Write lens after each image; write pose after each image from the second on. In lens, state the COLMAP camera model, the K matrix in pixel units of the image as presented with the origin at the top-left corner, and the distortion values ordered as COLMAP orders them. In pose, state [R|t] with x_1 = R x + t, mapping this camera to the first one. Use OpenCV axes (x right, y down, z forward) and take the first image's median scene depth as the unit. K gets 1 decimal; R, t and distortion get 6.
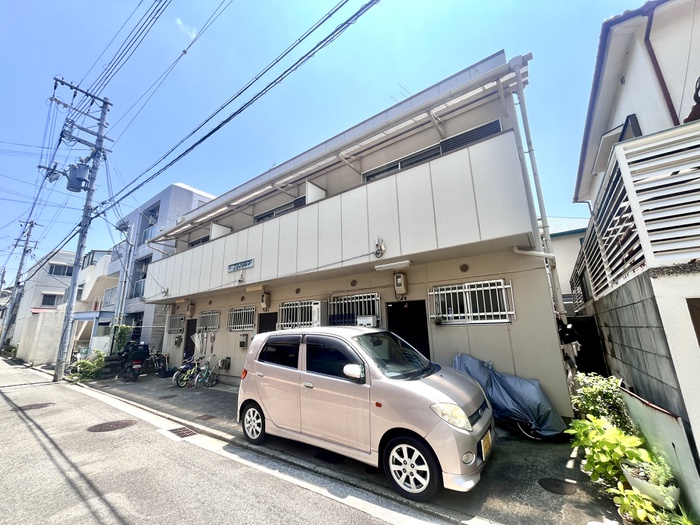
lens RADIAL K [[282.1, 0, 349.5], [0, 282.1, 267.1], [0, 0, 1]] dist [-0.001775, -0.000244]
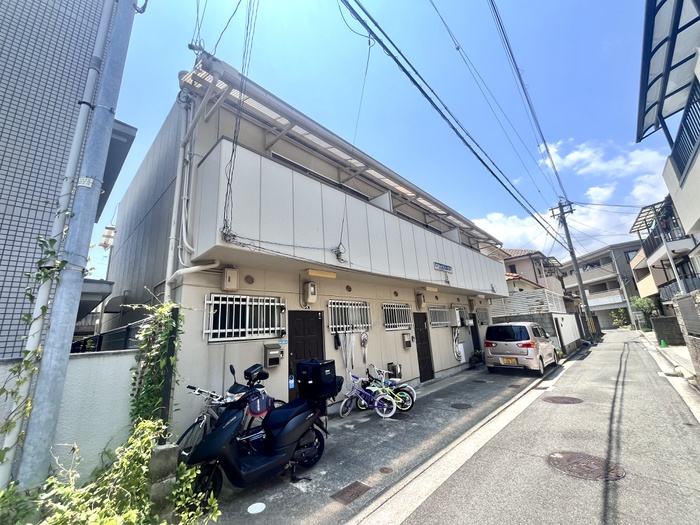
lens RADIAL K [[282.1, 0, 352.0], [0, 282.1, 263.3], [0, 0, 1]] dist [-0.001775, -0.000244]
pose [[0.129854, 0.249277, 0.959687, -1.047634], [-0.162875, 0.960097, -0.227345, 0.201095], [-0.978064, -0.126787, 0.165273, 0.817927]]
